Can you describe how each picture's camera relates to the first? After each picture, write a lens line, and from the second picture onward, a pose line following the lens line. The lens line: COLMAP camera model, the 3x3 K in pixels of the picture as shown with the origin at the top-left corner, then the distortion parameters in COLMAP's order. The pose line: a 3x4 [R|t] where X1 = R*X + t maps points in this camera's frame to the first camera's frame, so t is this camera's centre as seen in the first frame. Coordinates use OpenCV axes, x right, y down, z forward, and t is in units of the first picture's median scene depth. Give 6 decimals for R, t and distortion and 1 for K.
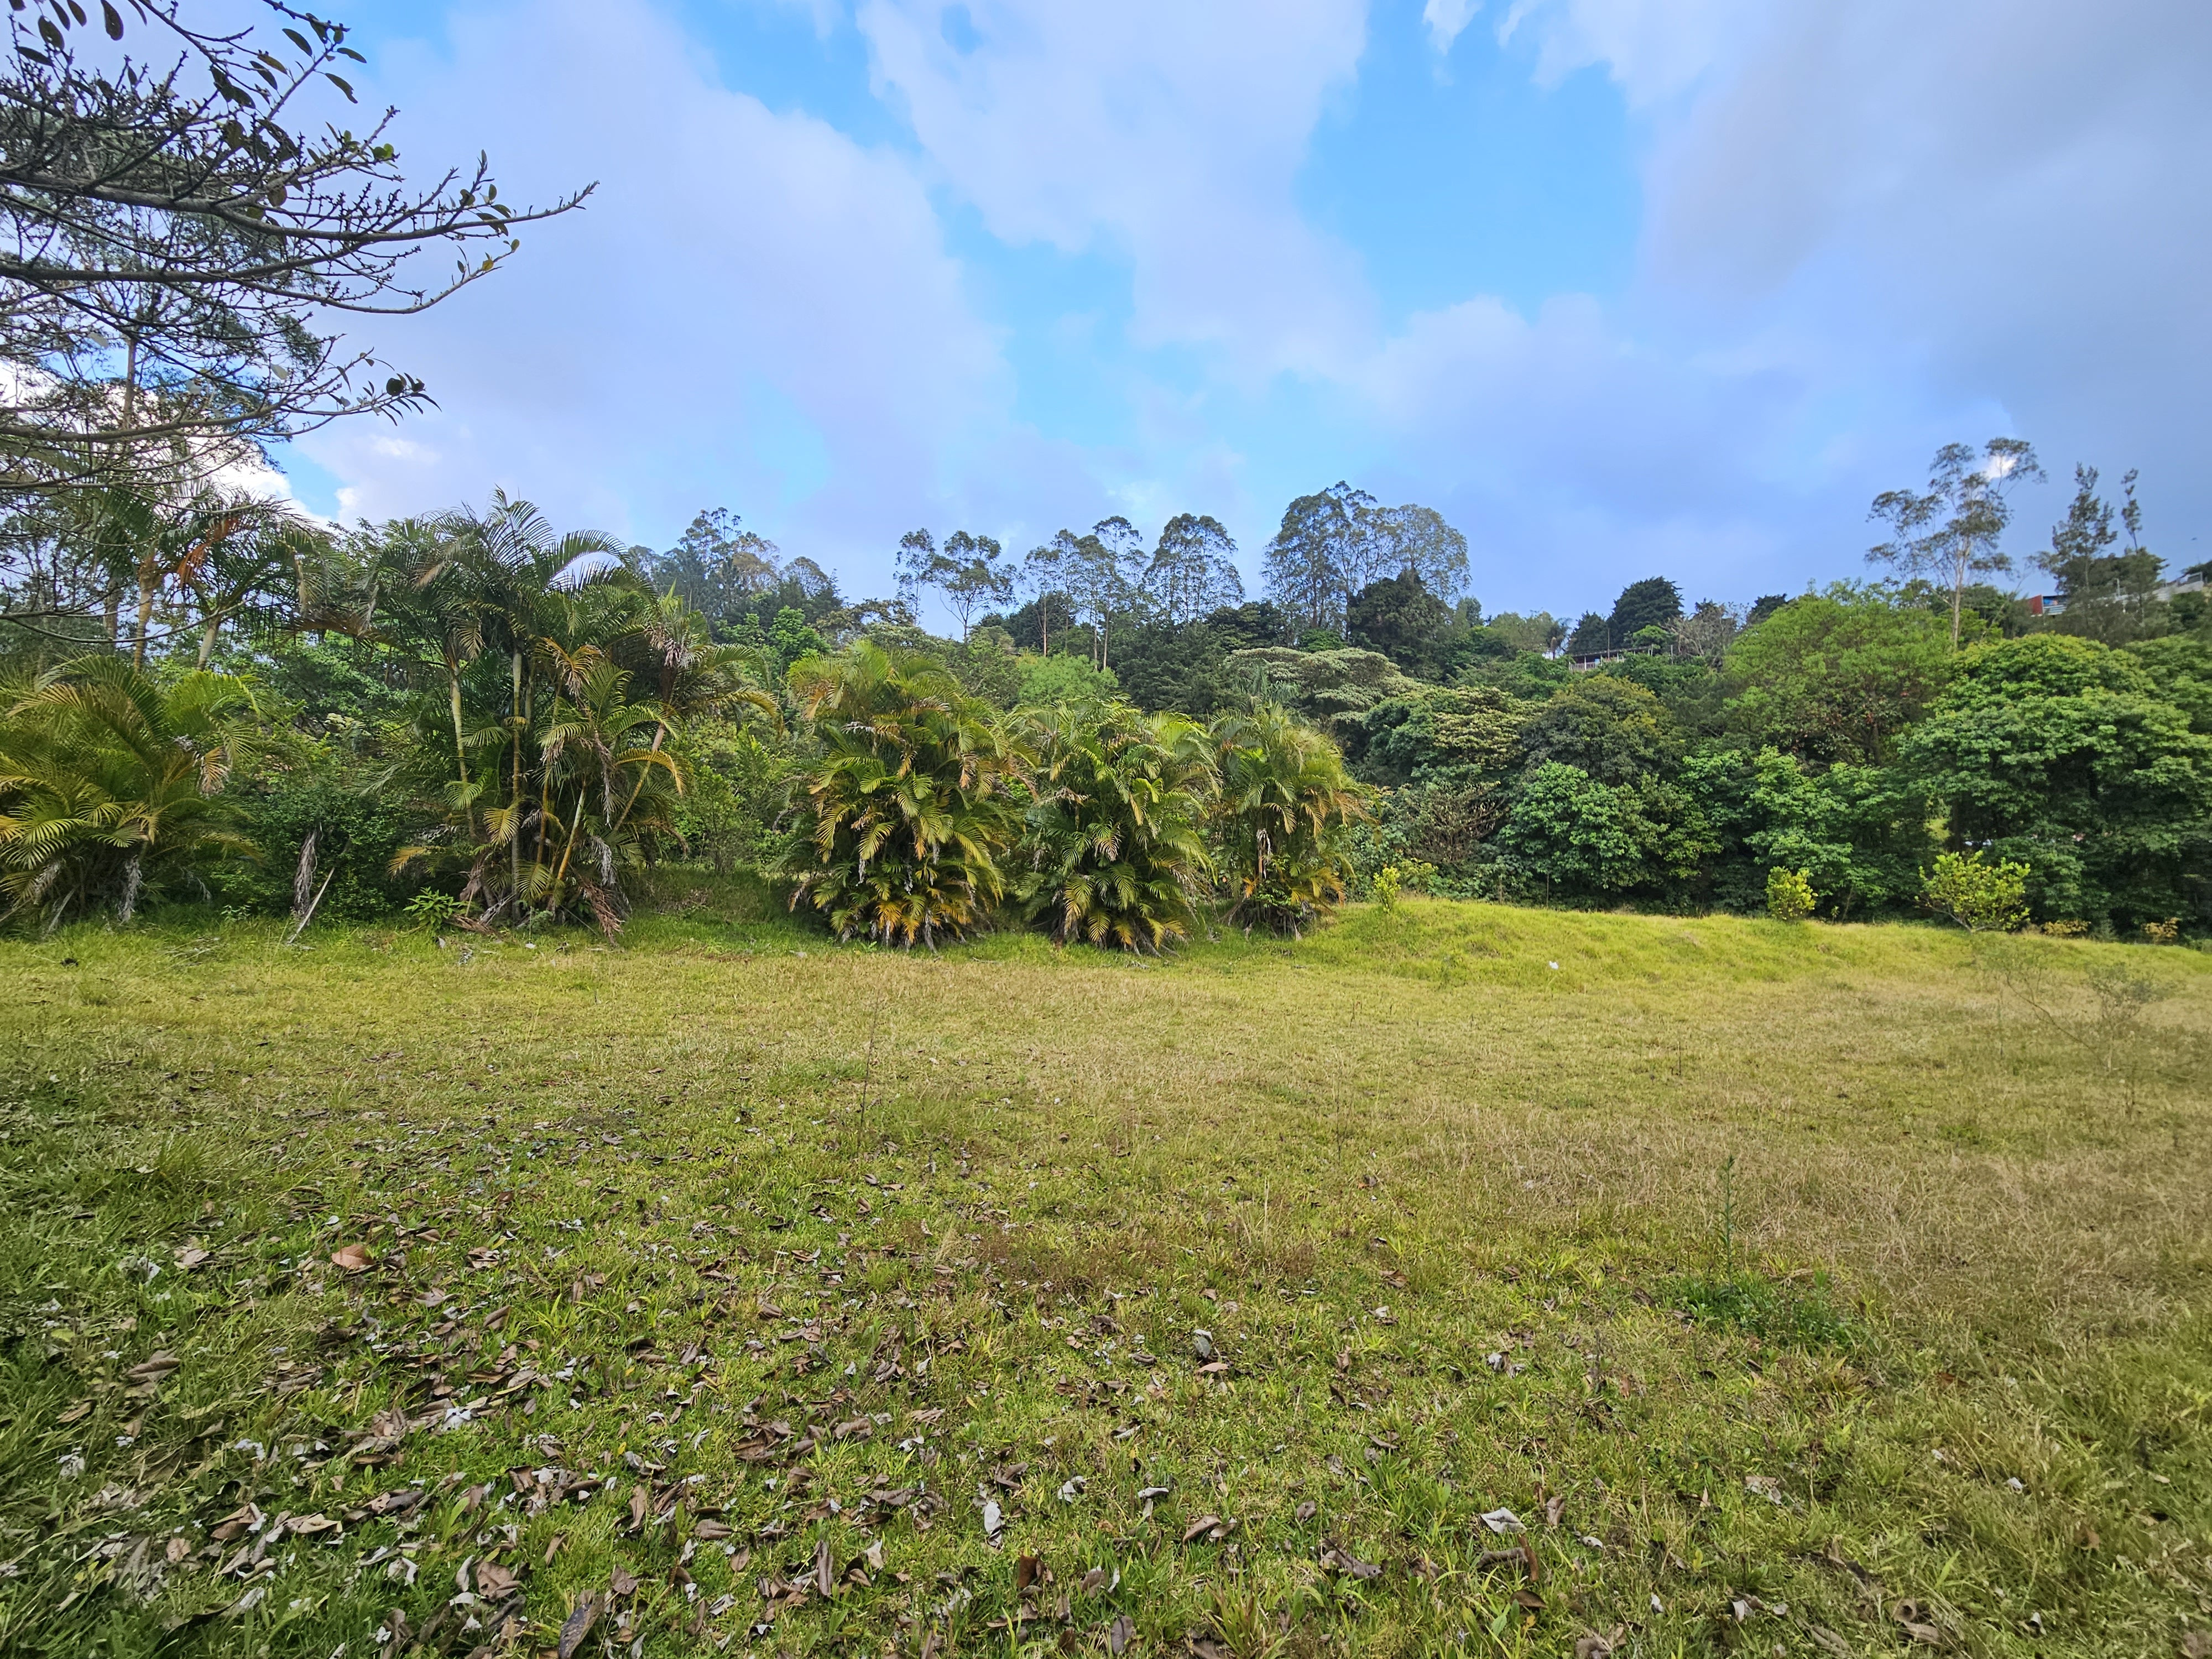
lens RADIAL K [[912.6, 0, 1110.1], [0, 912.6, 847.9], [0, 0, 1]] dist [0.002778, -0.002068]
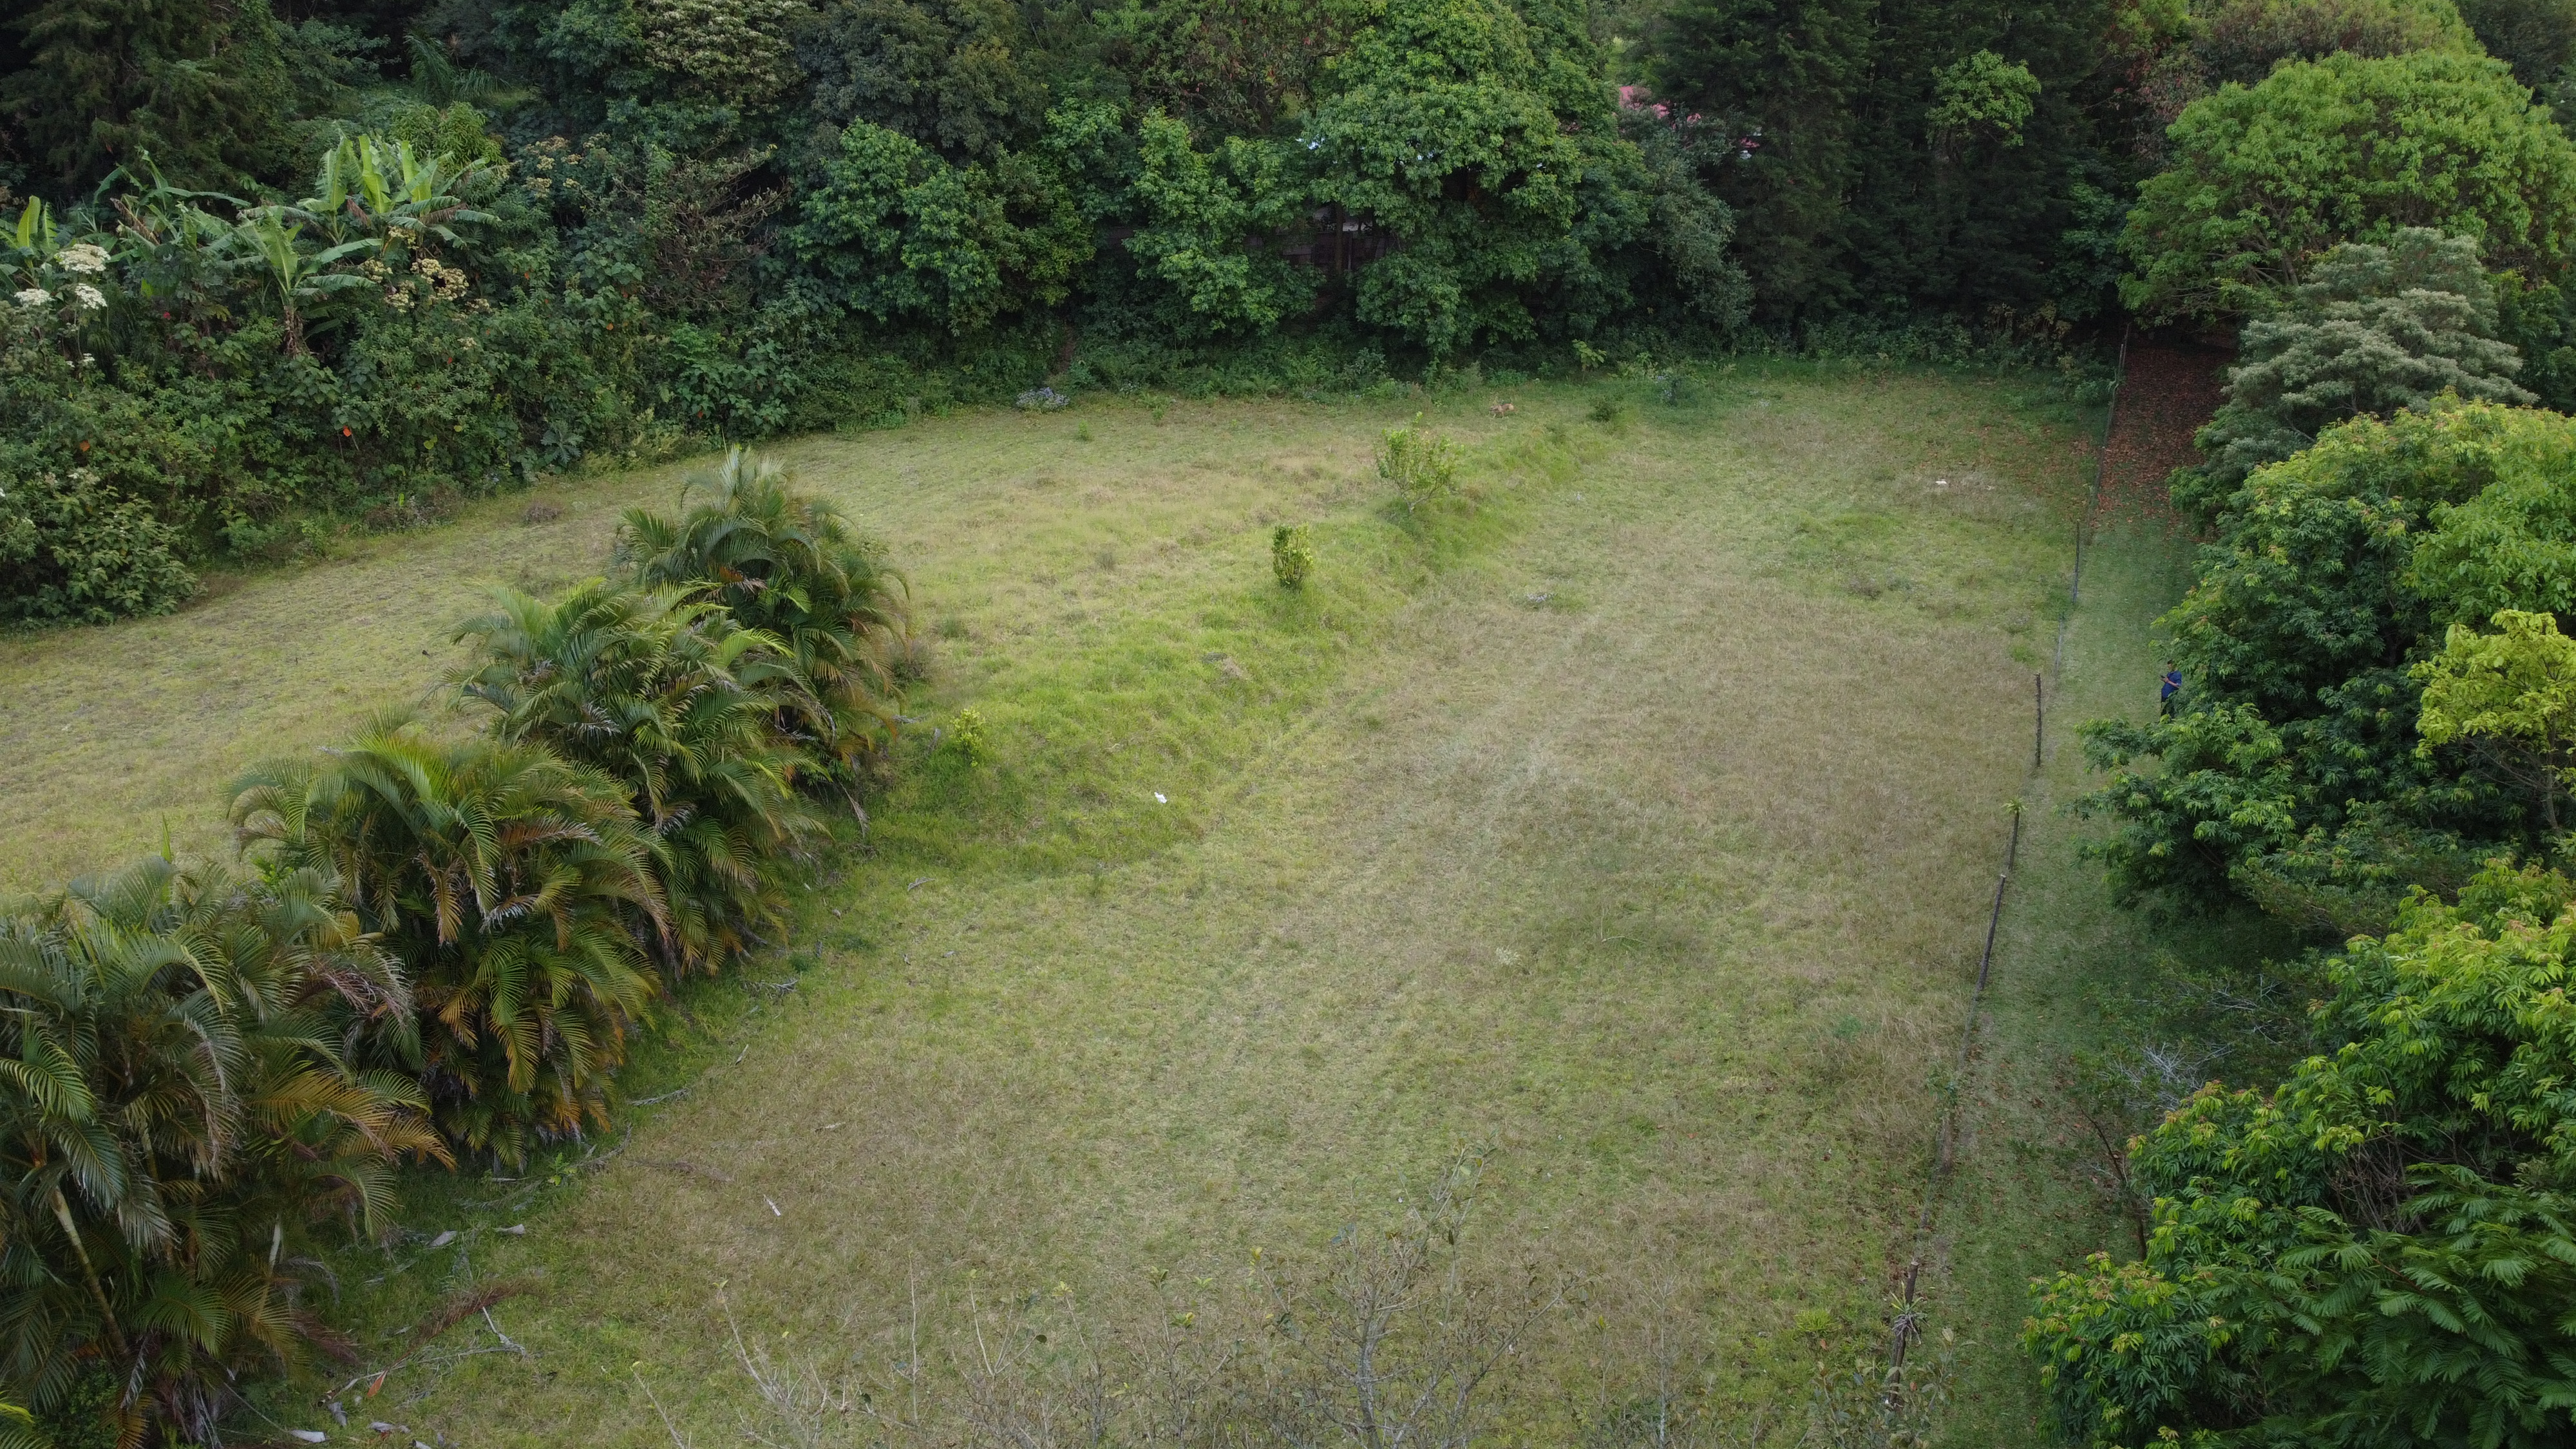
lens RADIAL K [[1943.0, 0, 1286.3], [0, 1943.0, 725.5], [0, 0, 1]] dist [-0.004631, -0.000879]
pose [[0.697175, -0.291818, 0.654819, -0.289662], [-0.043636, 0.894436, 0.445061, -0.351873], [-0.715571, -0.338859, 0.610845, -0.101435]]
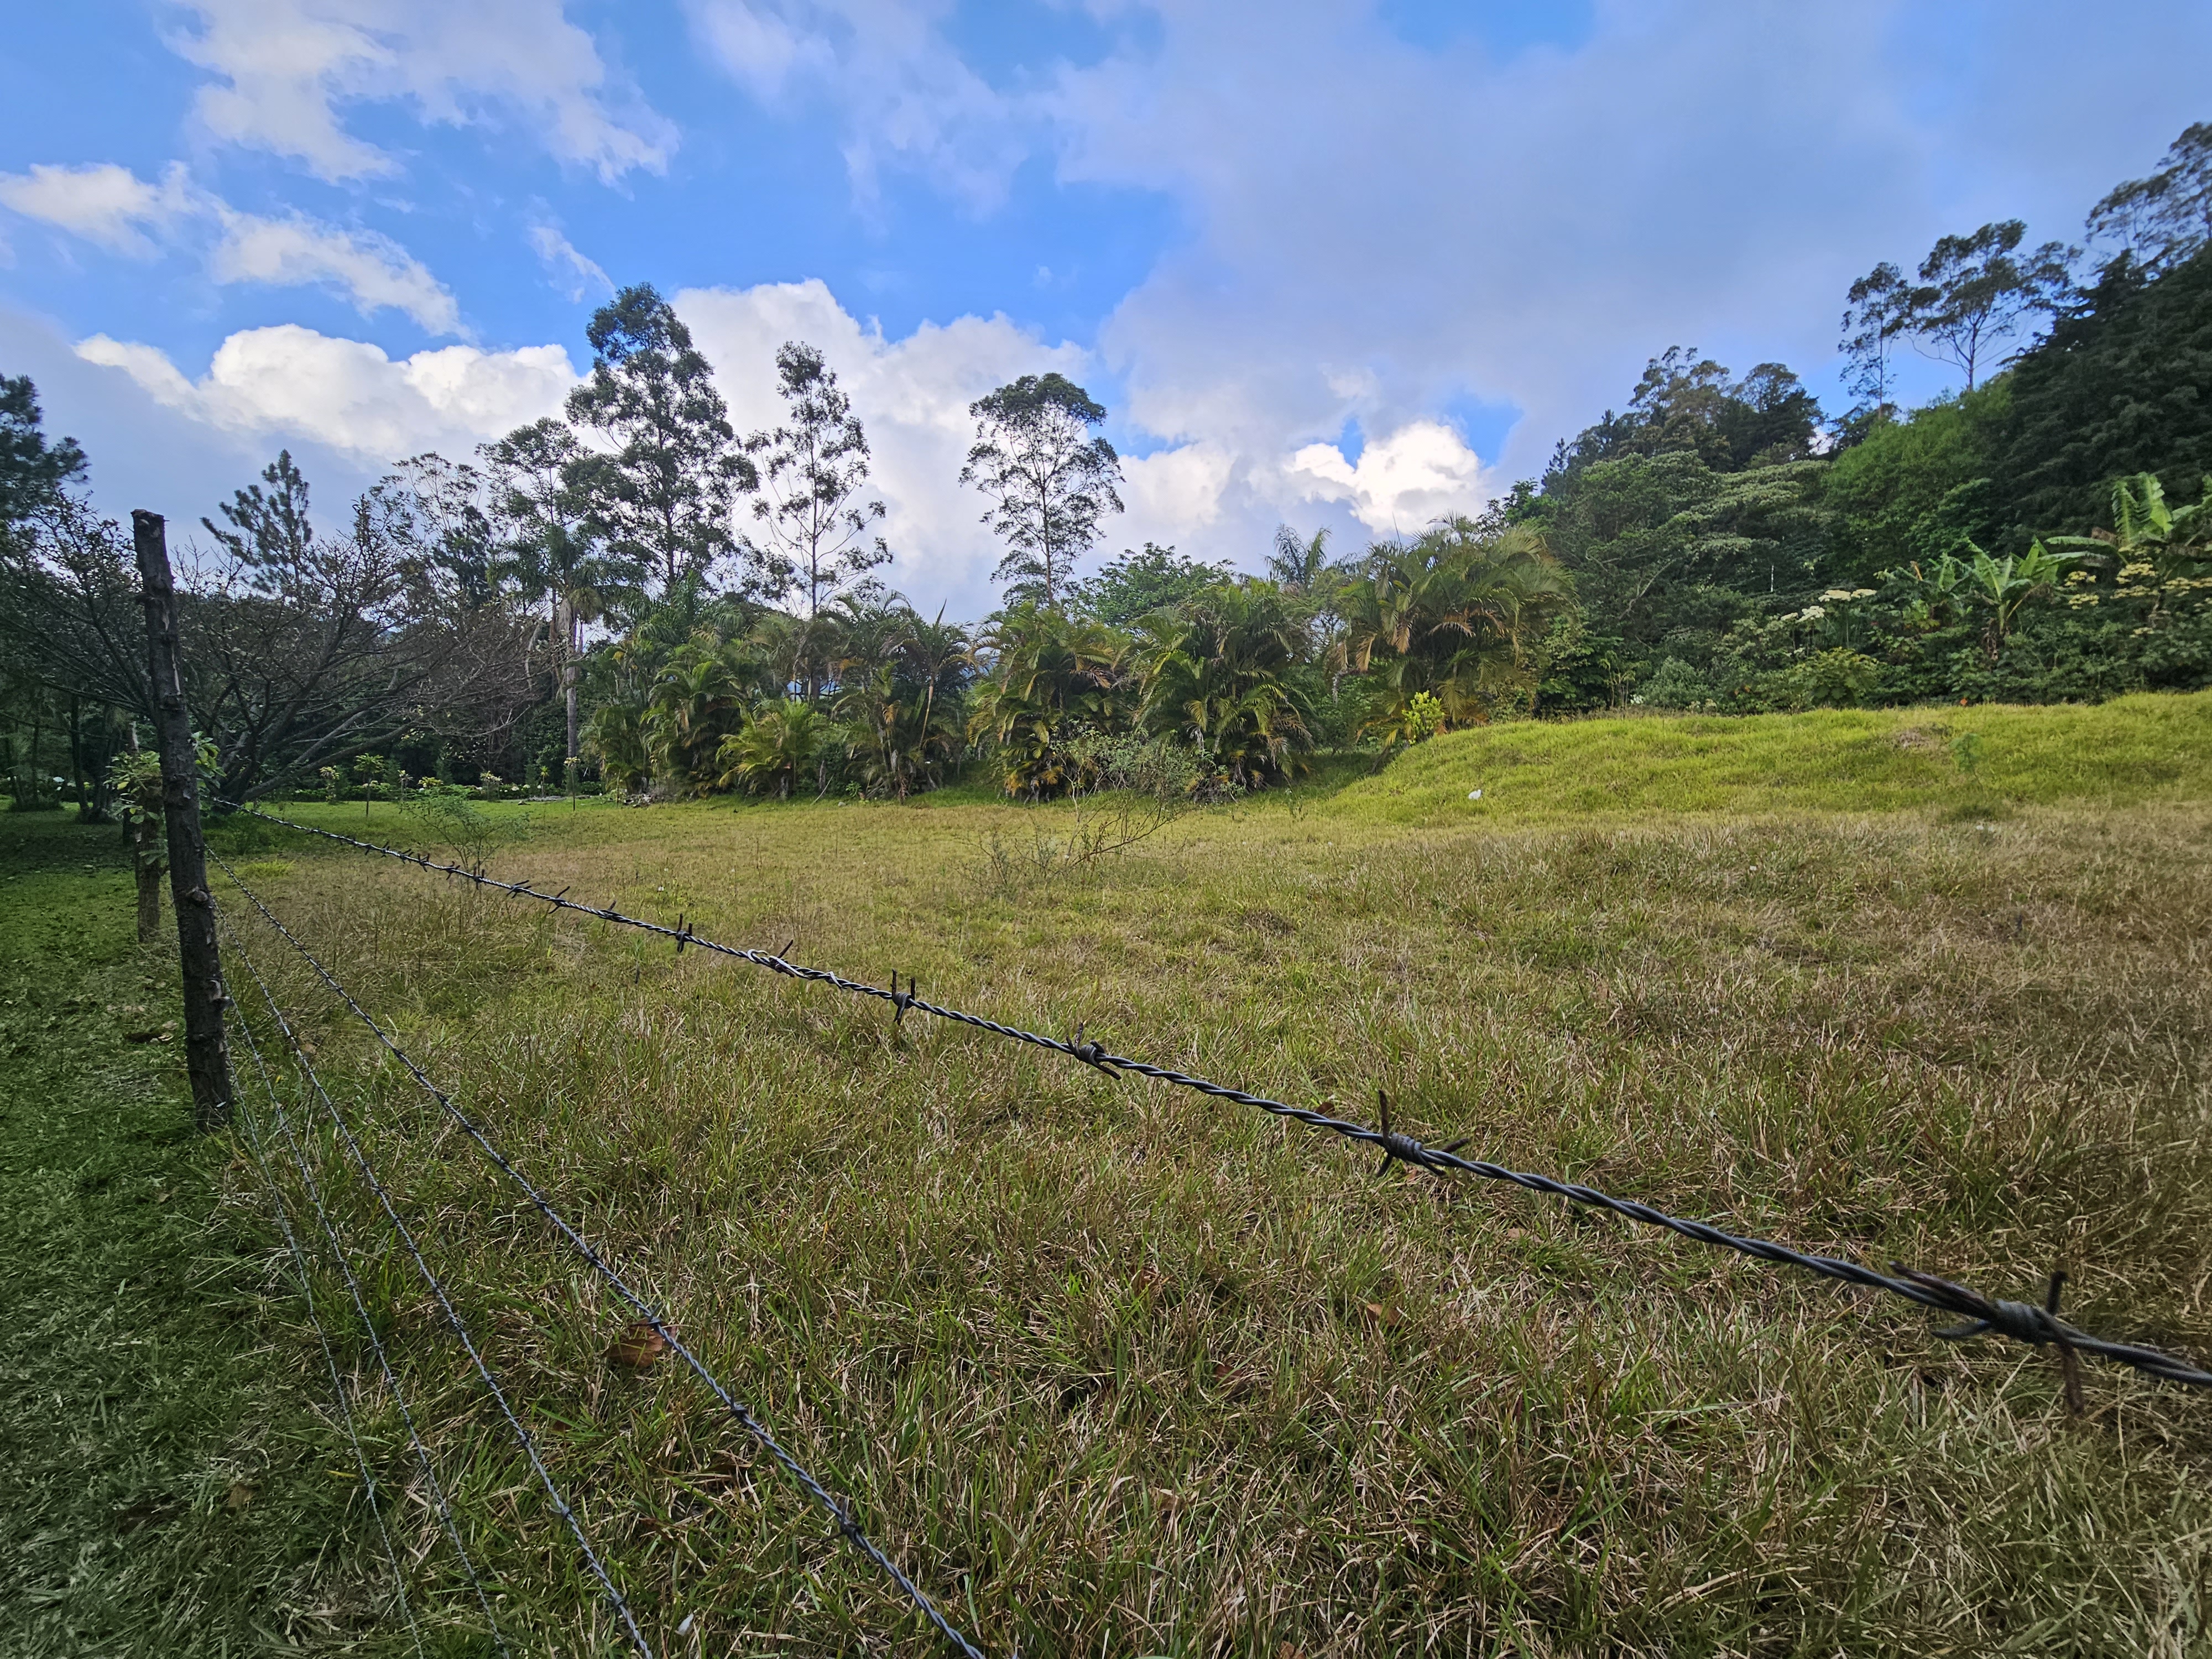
lens RADIAL K [[912.6, 0, 1105.1], [0, 912.6, 835.2], [0, 0, 1]] dist [0.002778, -0.002068]
pose [[0.455176, -0.007075, -0.890373, 0.458443], [0.100356, 0.994004, 0.043405, 0.041945], [0.884728, -0.109111, 0.453157, 0.165961]]
